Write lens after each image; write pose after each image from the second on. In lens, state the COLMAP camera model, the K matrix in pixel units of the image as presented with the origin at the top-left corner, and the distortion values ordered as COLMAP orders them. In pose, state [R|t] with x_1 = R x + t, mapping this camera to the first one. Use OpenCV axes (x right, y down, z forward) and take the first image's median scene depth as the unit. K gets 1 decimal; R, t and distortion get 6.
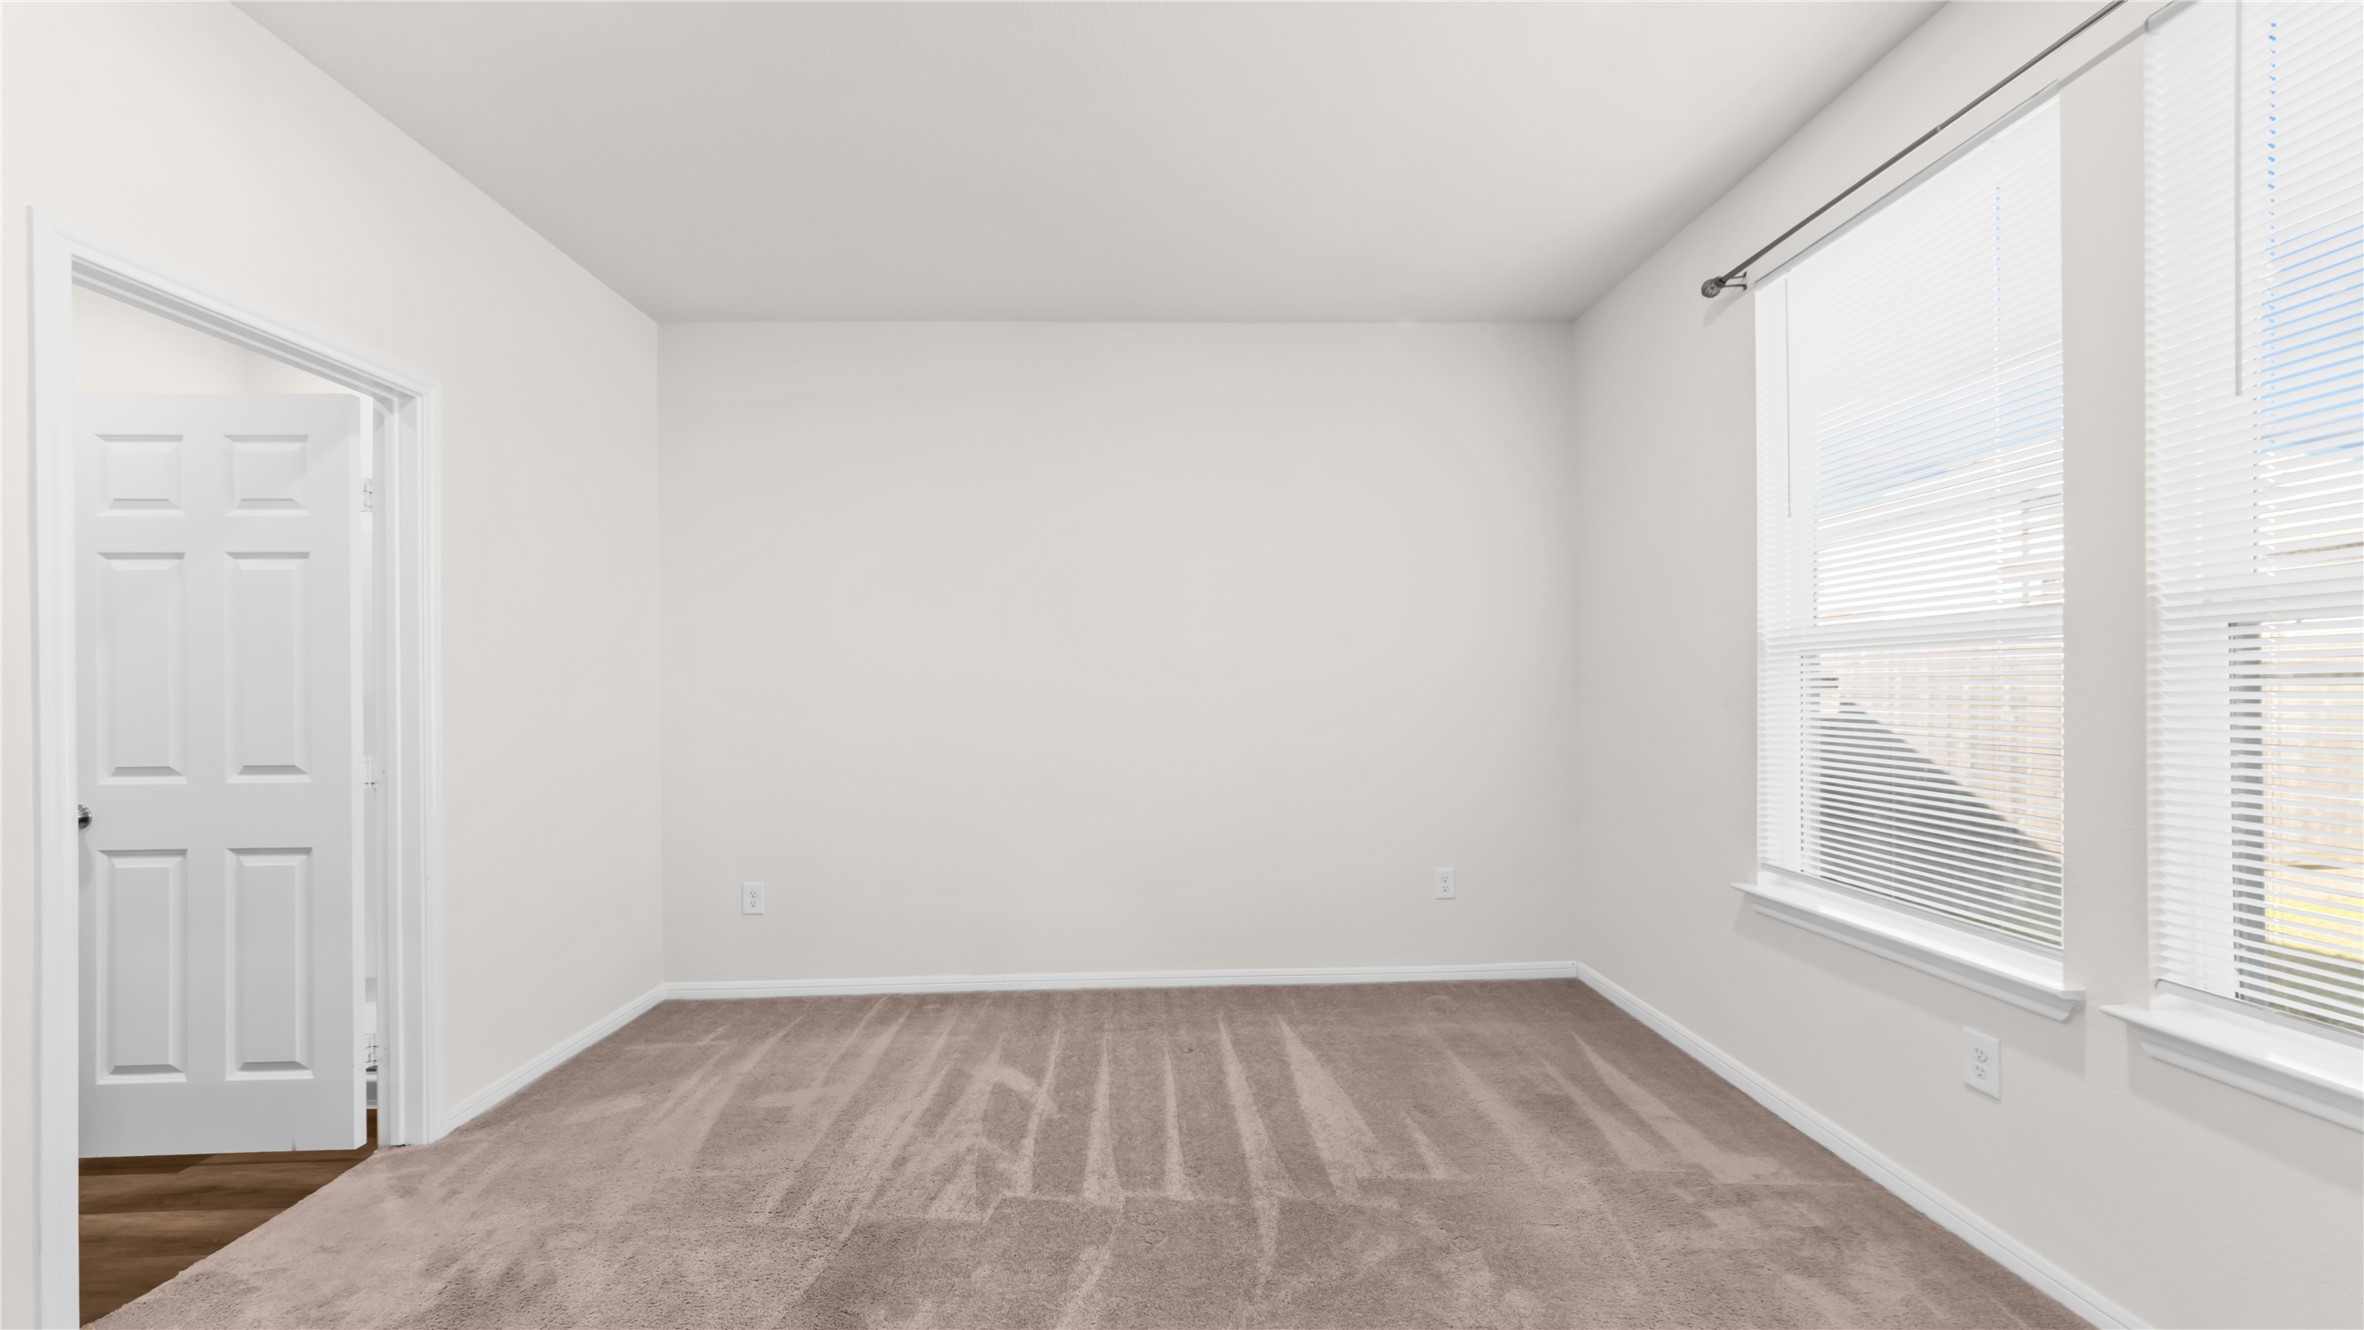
lens RADIAL K [[903.3, 0, 1194.4], [0, 903.3, 678.1], [0, 0, 1]] dist [-0.002349, -0.000218]
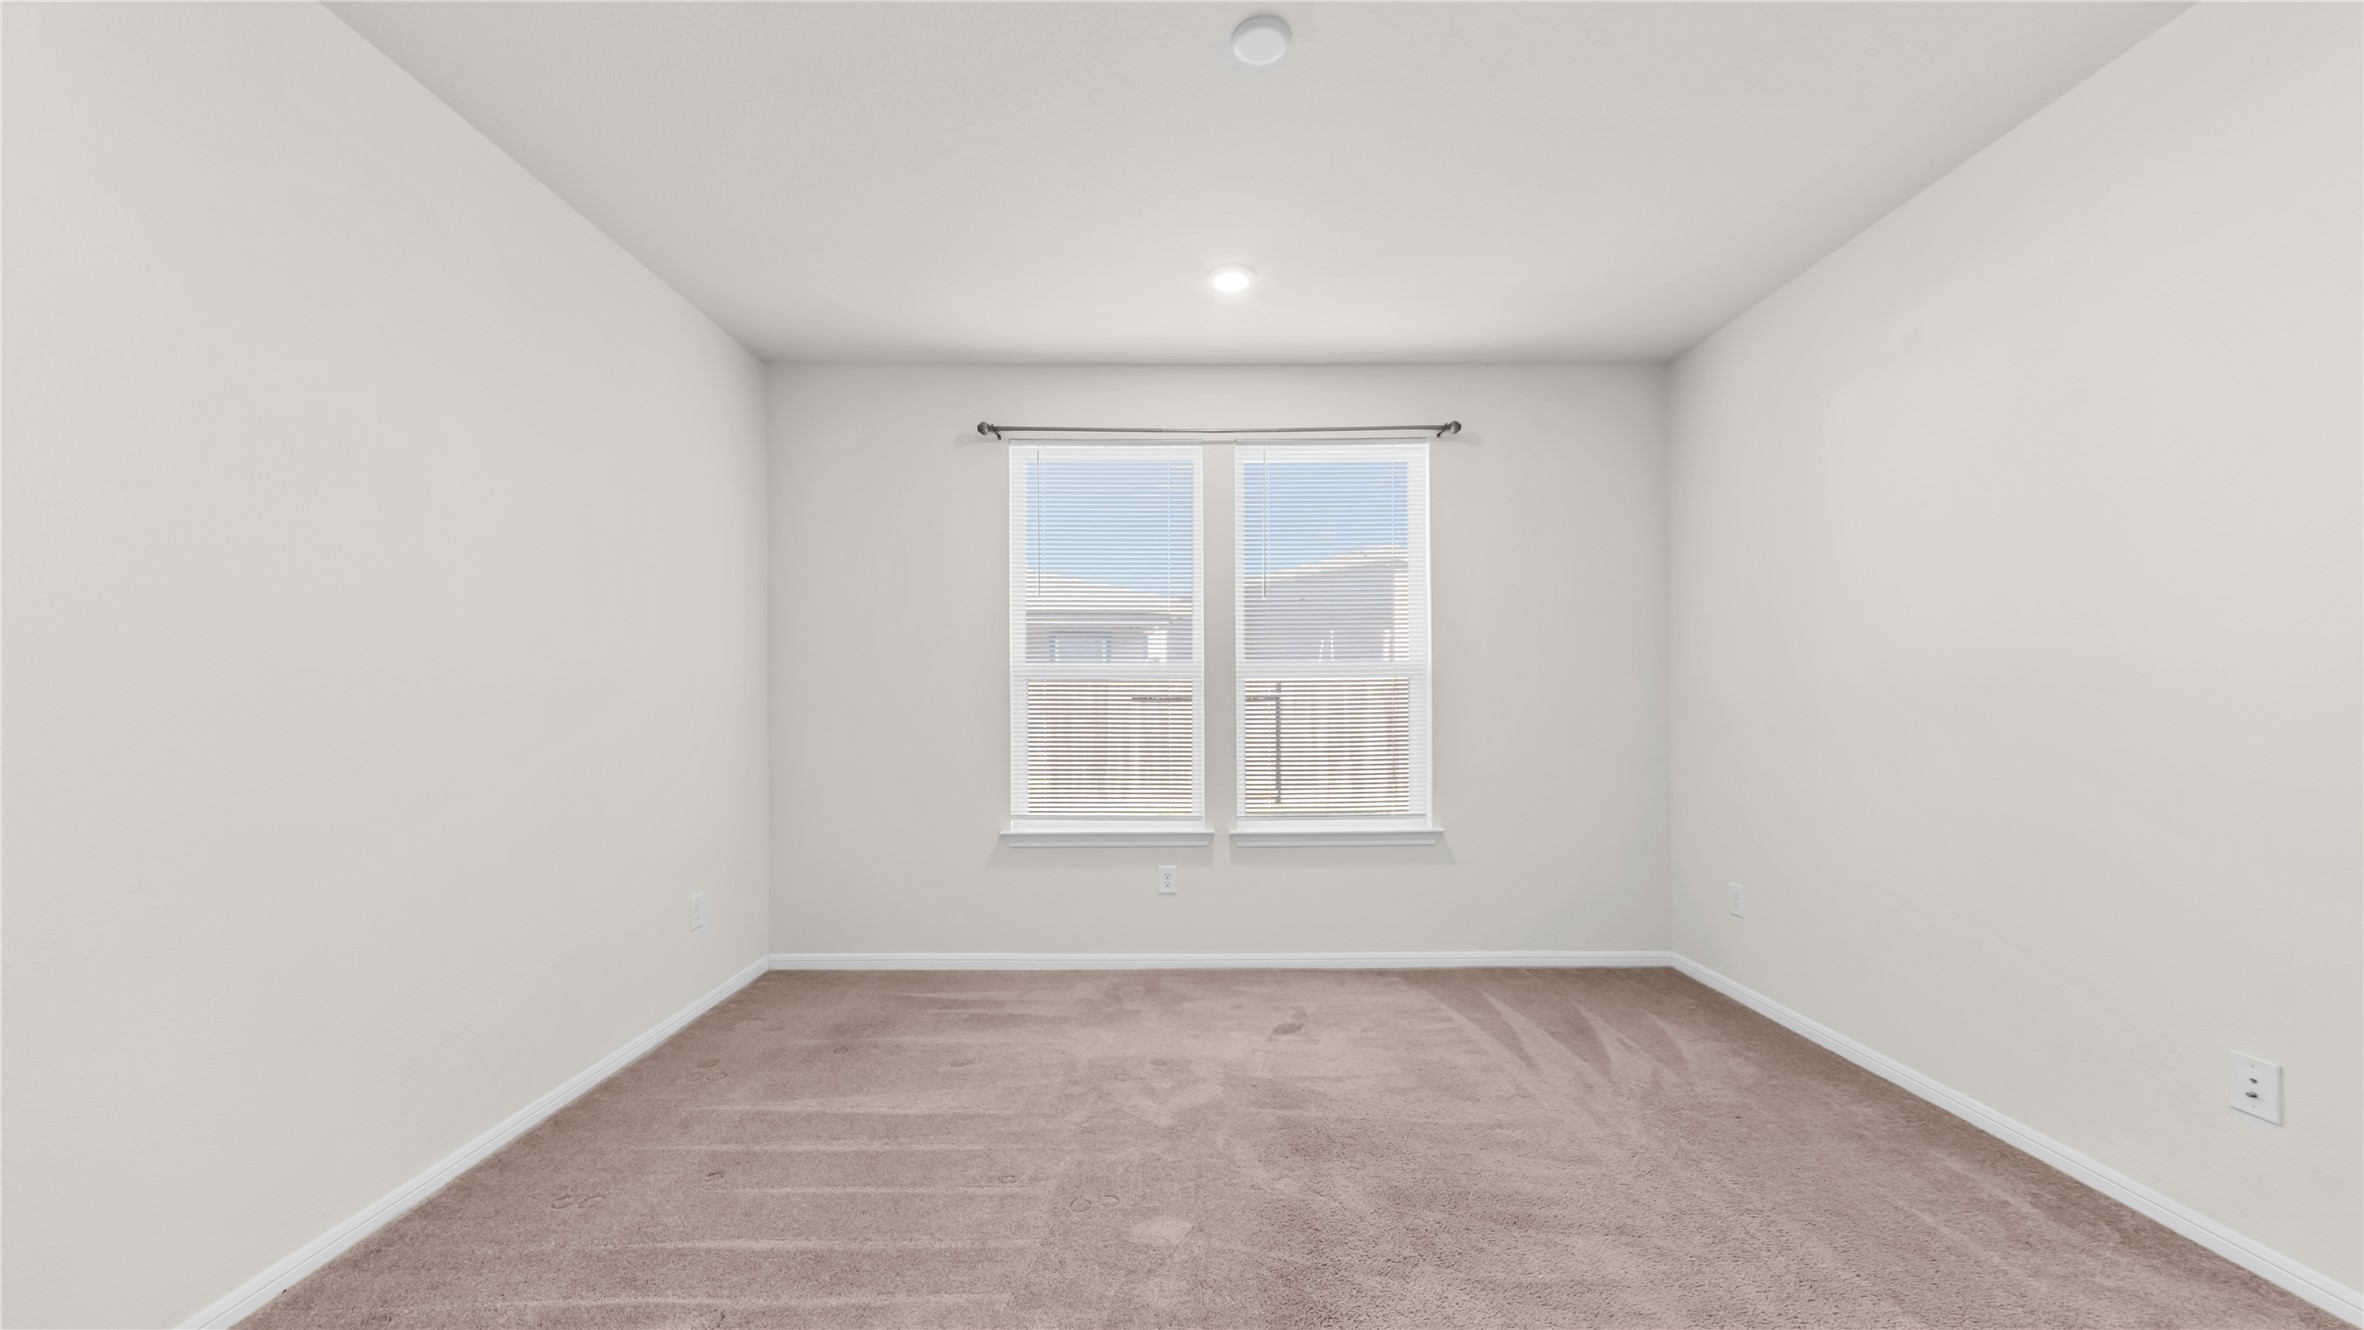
lens RADIAL K [[814.8, 0, 1193.5], [0, 814.8, 675.1], [0, 0, 1]] dist [0.002287, 0.000124]
pose [[0.033793, 0.042468, 0.998526, -0.767771], [-0.004883, 0.999092, -0.042327, 0.025344], [-0.999417, -0.003445, 0.033970, 0.646386]]
